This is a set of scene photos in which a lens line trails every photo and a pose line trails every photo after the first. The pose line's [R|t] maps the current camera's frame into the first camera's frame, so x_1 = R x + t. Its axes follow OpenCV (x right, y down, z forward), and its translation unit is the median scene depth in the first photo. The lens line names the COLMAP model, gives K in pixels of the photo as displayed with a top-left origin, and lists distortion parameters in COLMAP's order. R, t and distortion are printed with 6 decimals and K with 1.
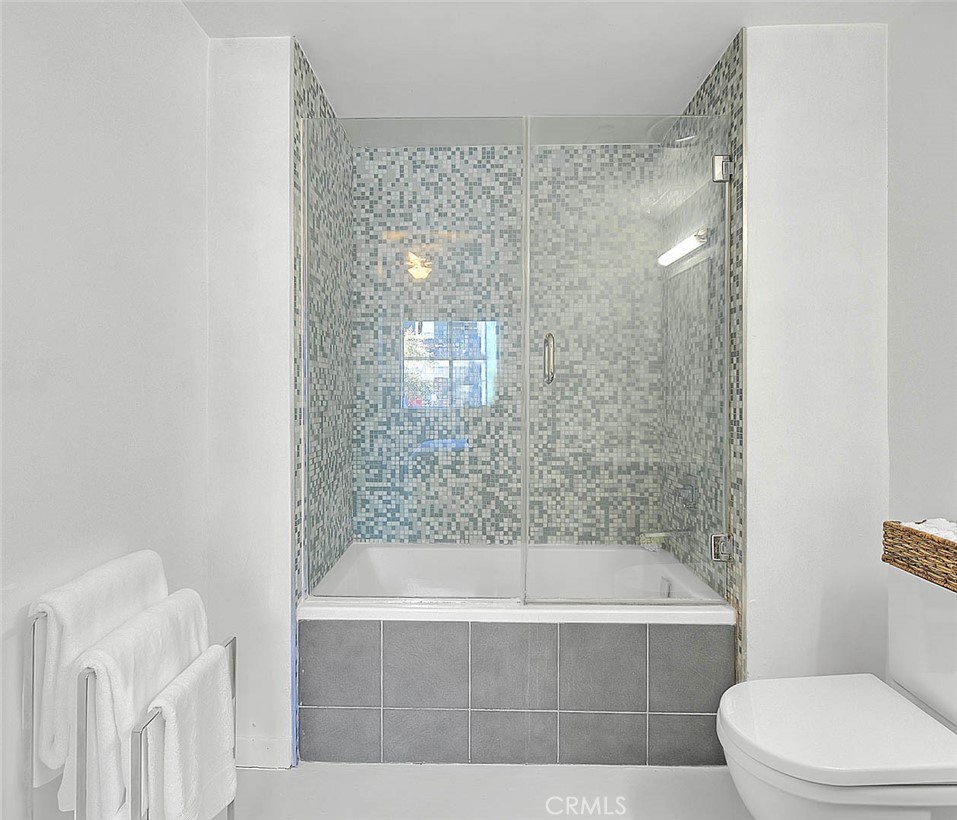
lens RADIAL K [[533.1, 0, 465.7], [0, 533.1, 396.1], [0, 0, 1]] dist [-0.004242, -0.004188]
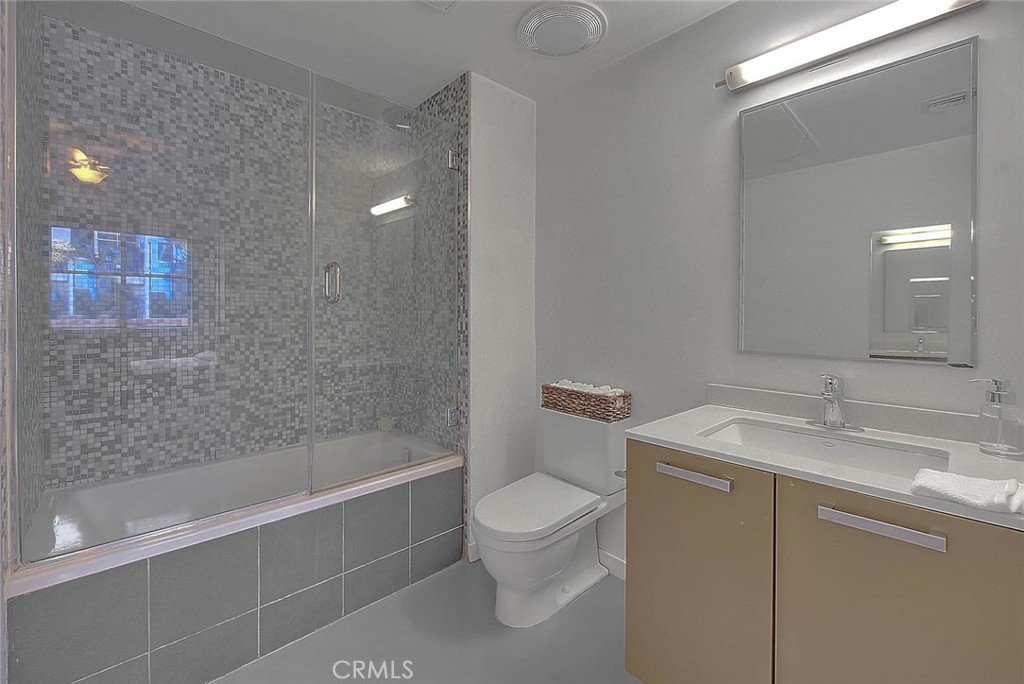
lens RADIAL K [[419.6, 0, 510.3], [0, 419.6, 316.7], [0, 0, 1]] dist [-0.004005, -0.001242]
pose [[0.721826, -0.004033, 0.692063, -0.143001], [0.000891, 0.999988, 0.004898, 0.000715], [-0.692074, -0.002919, 0.721821, 0.033052]]
